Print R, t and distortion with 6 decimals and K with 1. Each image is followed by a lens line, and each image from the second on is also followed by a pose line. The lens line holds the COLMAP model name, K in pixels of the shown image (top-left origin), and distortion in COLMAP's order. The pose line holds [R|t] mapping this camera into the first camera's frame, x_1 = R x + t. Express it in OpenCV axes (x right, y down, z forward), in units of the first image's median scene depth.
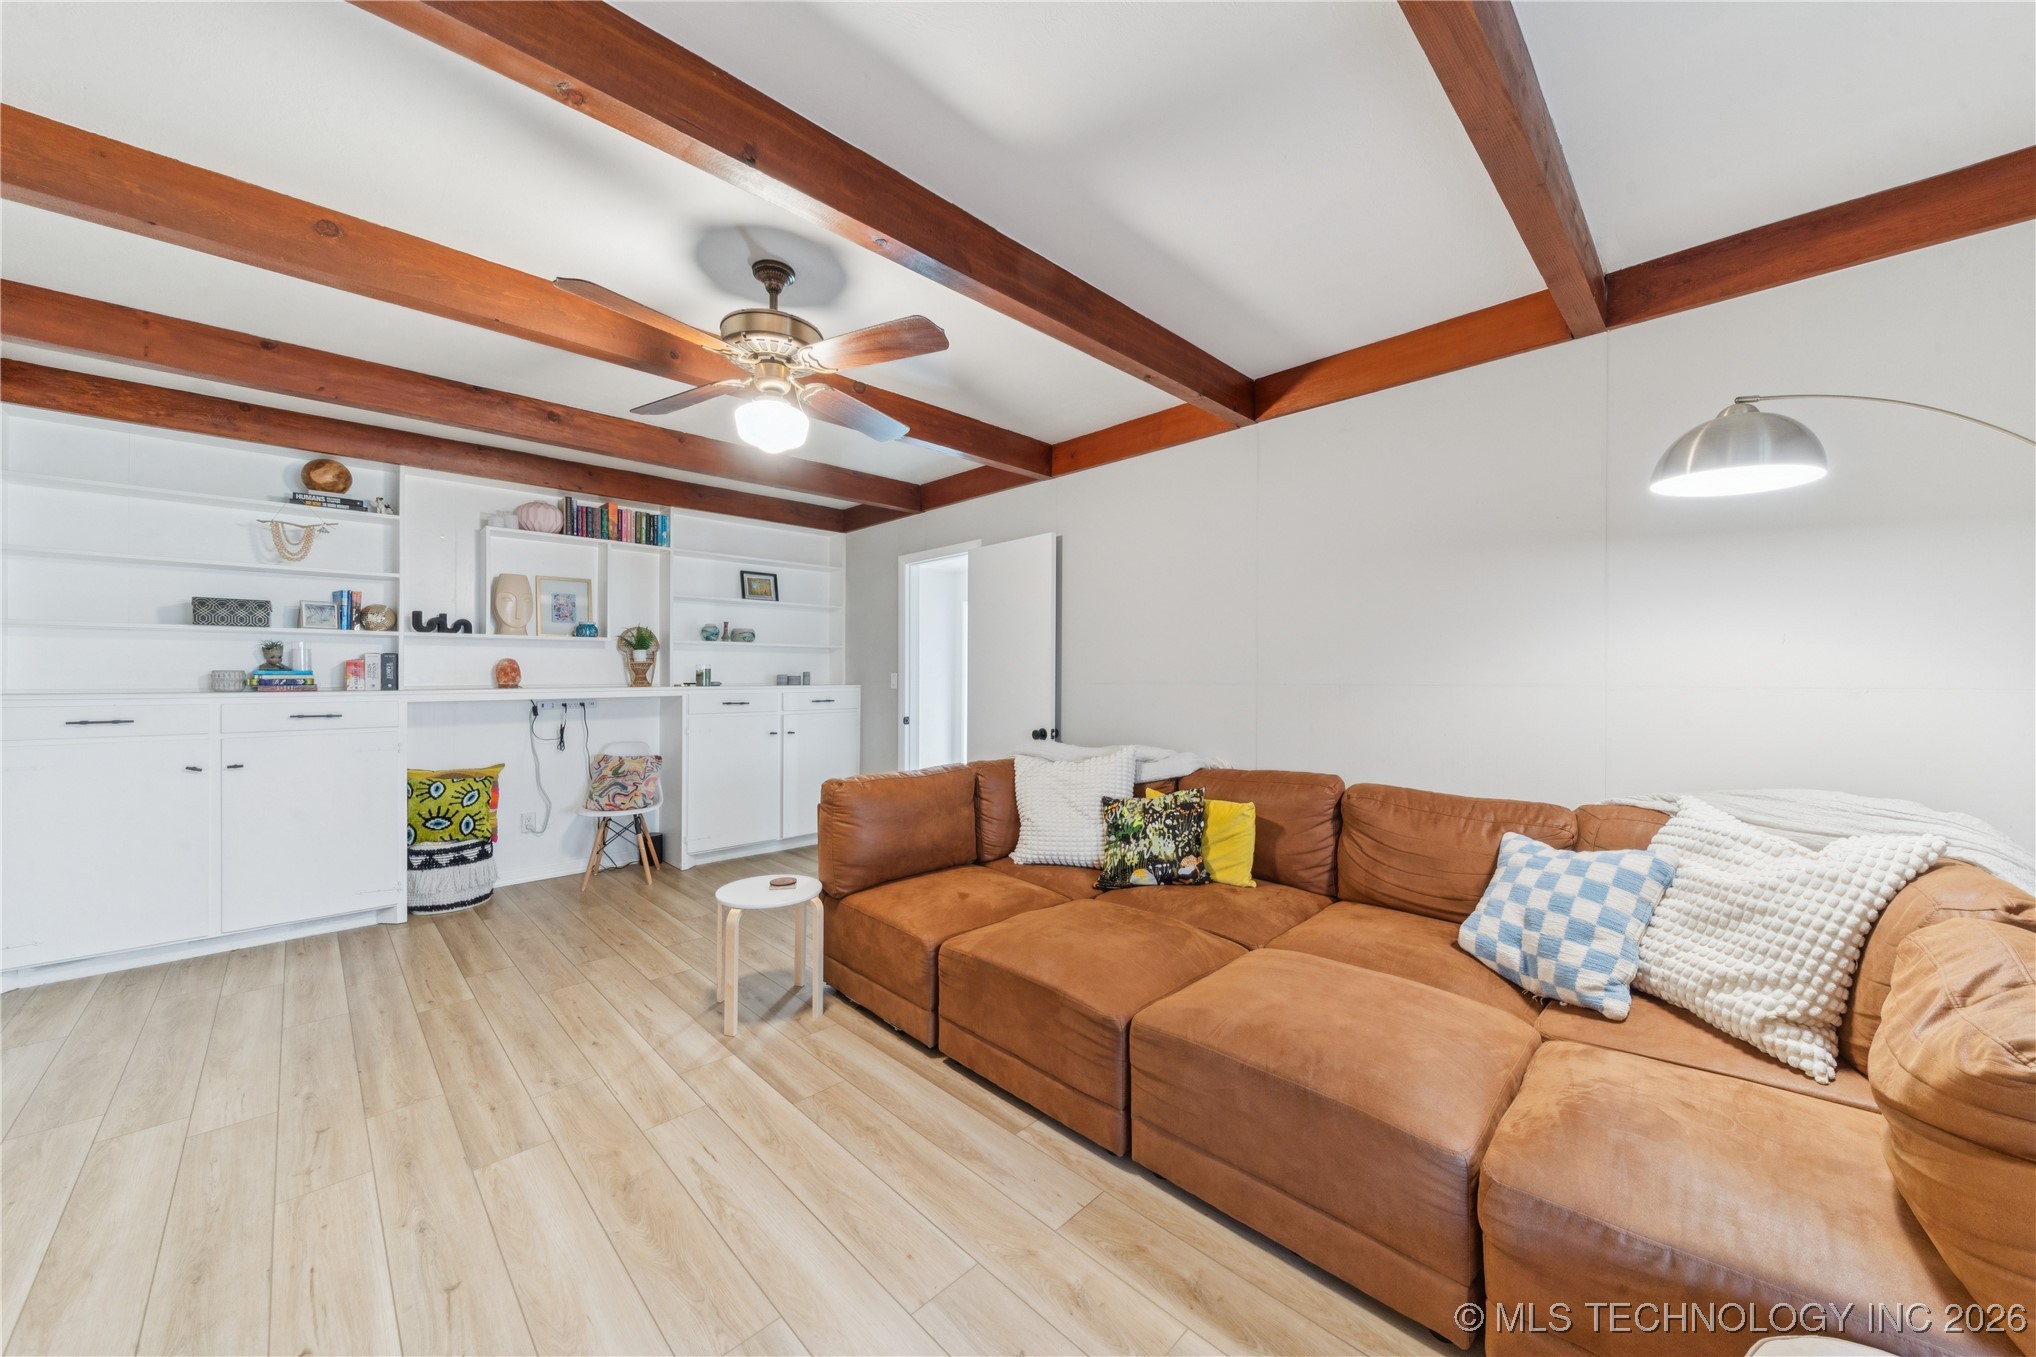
lens RADIAL K [[716.3, 0, 1018.0], [0, 716.3, 678.5], [0, 0, 1]] dist [-0.000565, -0.000390]
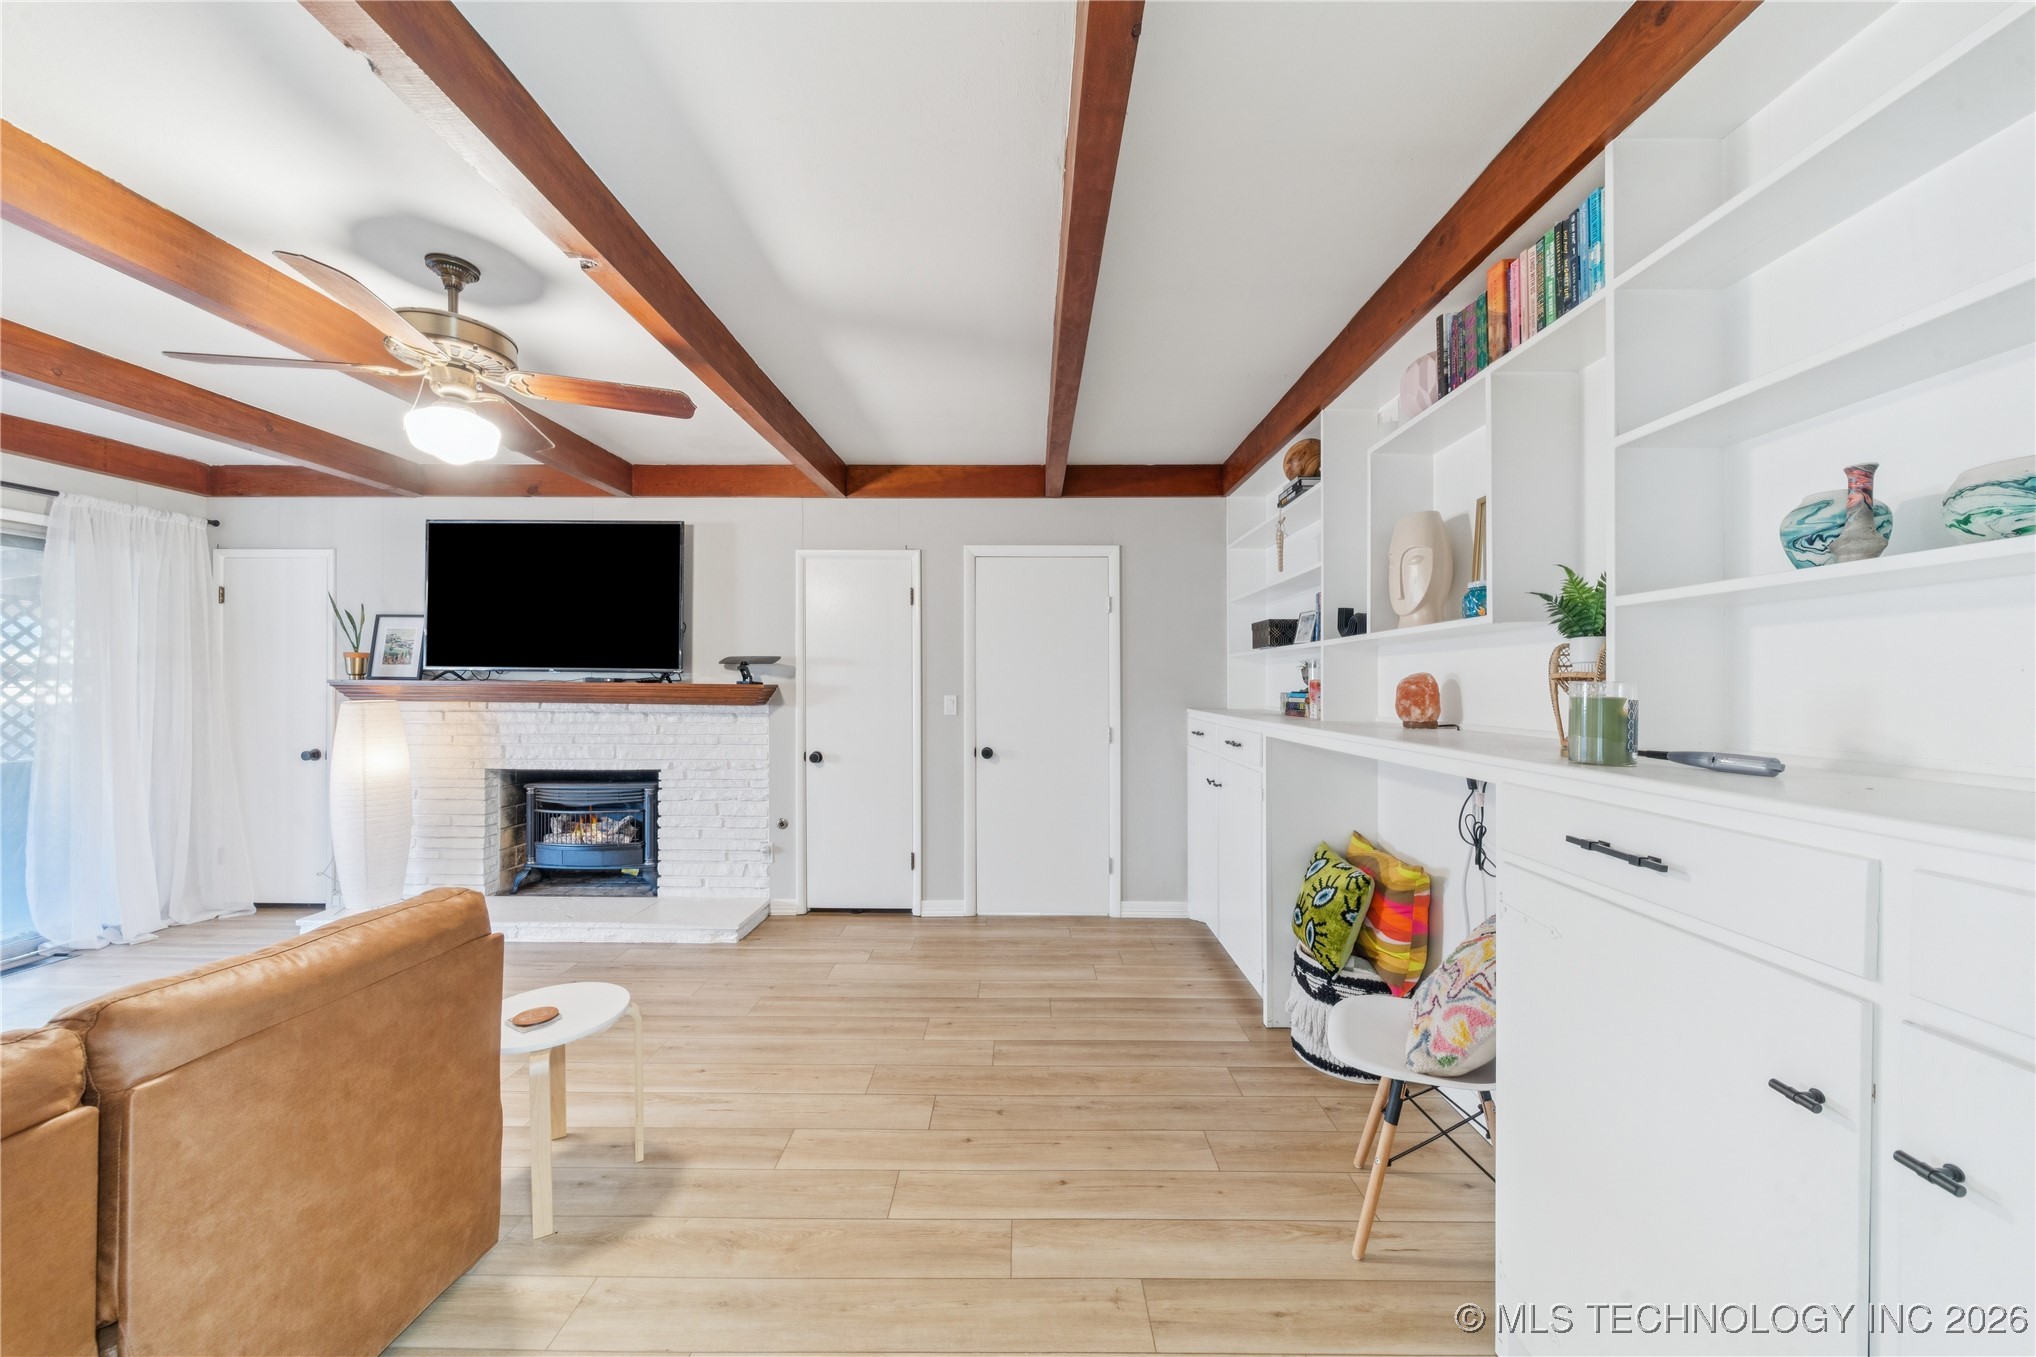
lens RADIAL K [[723.0, 0, 1018.6], [0, 723.0, 684.3], [0, 0, 1]] dist [-0.013269, -0.000189]
pose [[-0.713457, -0.000320, -0.700699, -0.193720], [-0.003030, 0.999992, 0.002628, -0.030663], [0.700692, 0.003998, -0.713452, 1.924579]]
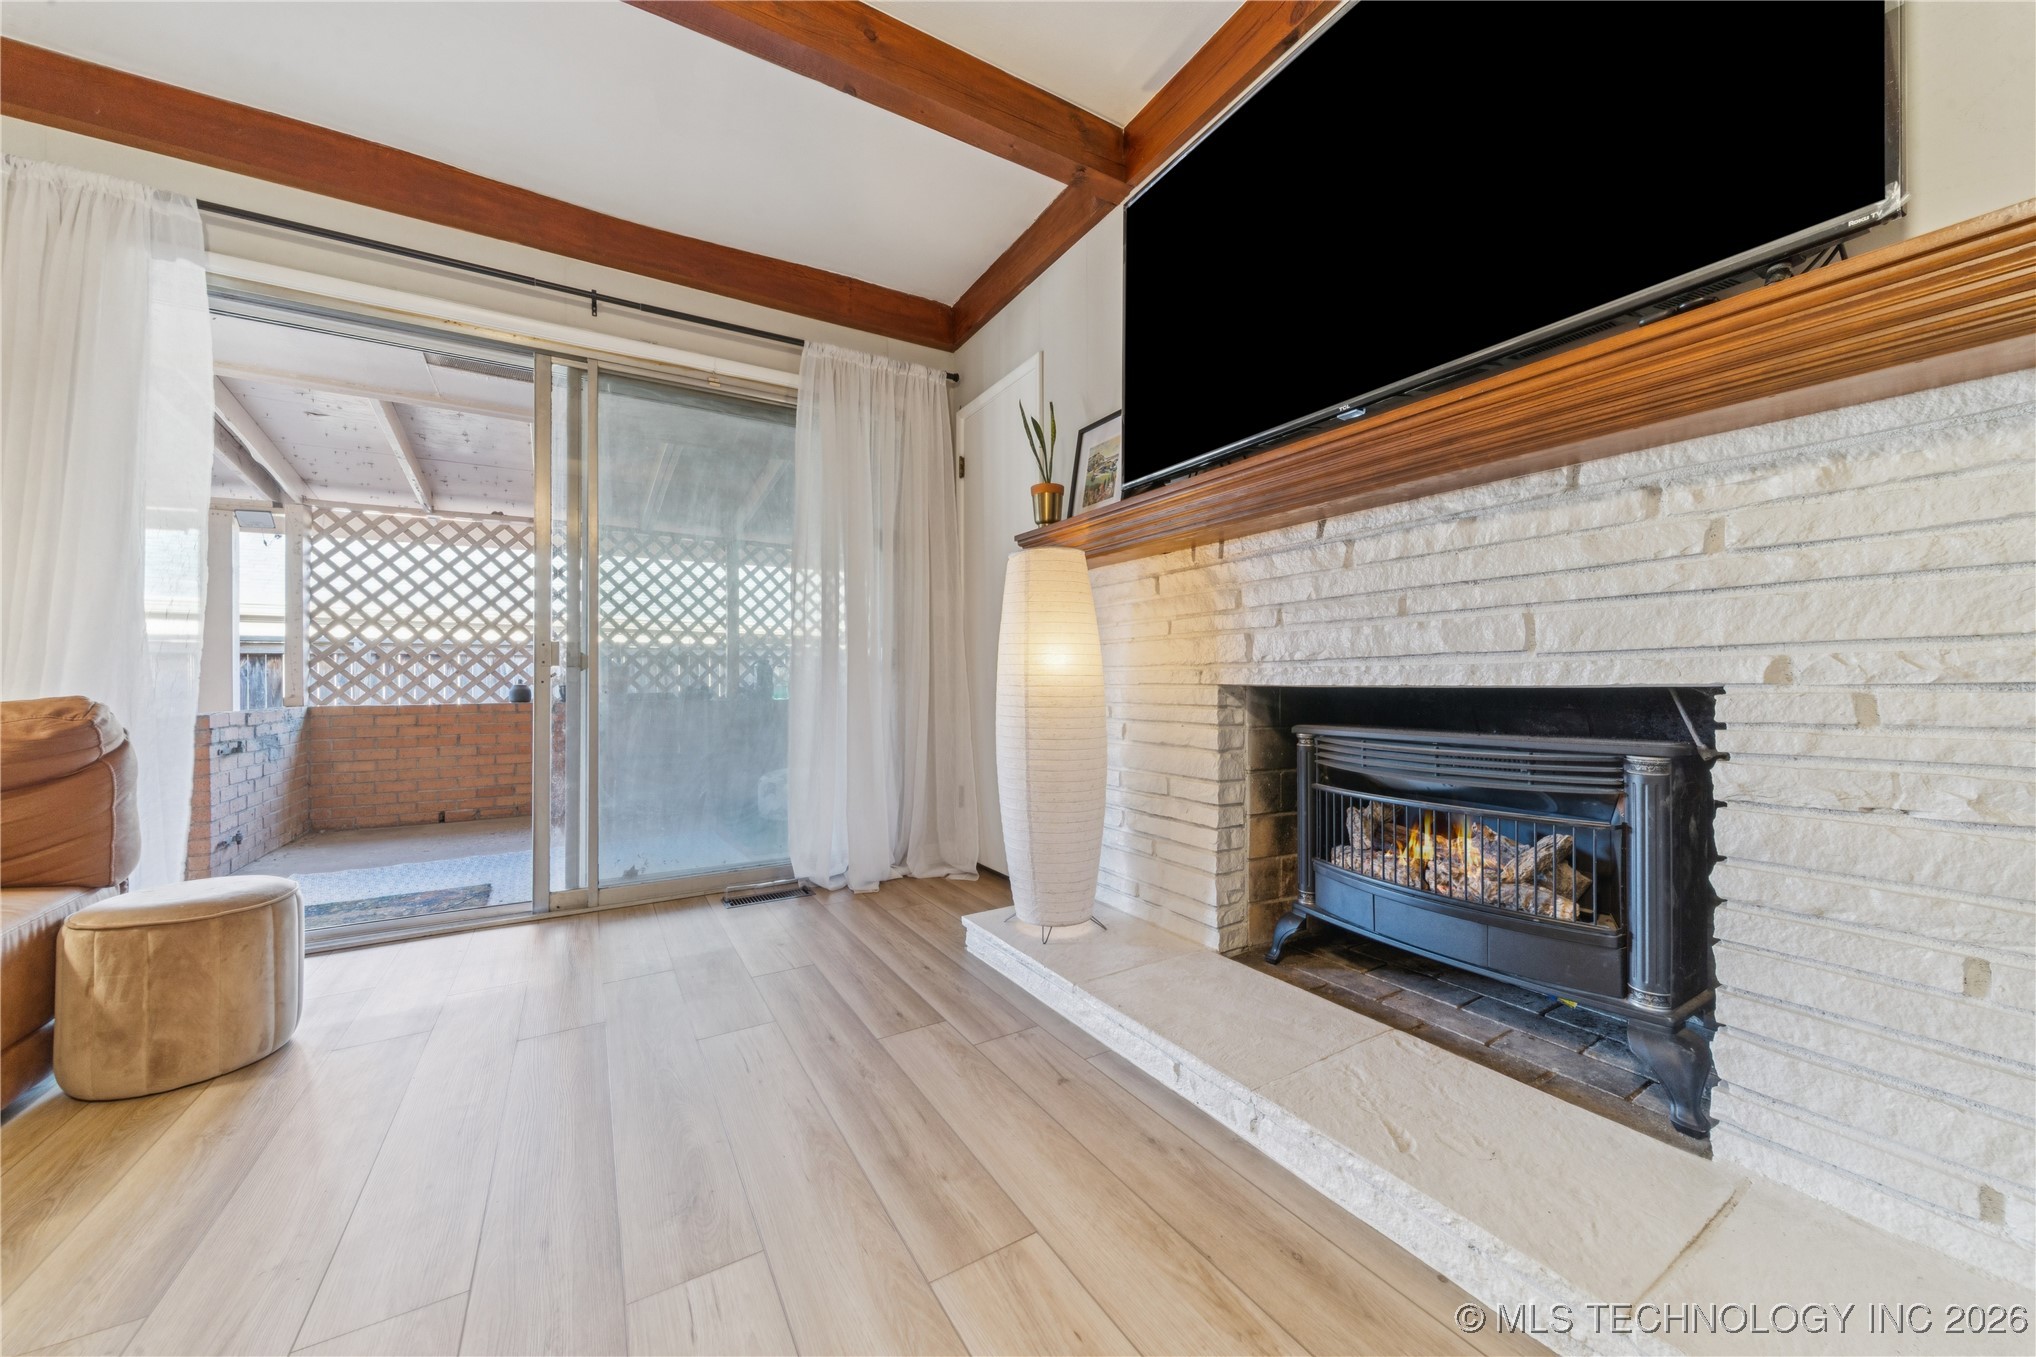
lens RADIAL K [[710.7, 0, 1035.8], [0, 710.7, 678.1], [0, 0, 1]] dist [0.000146, -0.000171]
pose [[-0.975459, 0.002196, 0.220172, -0.441525], [0.000486, 0.999969, -0.007820, 0.163380], [-0.220183, -0.007521, -0.975430, 0.734874]]
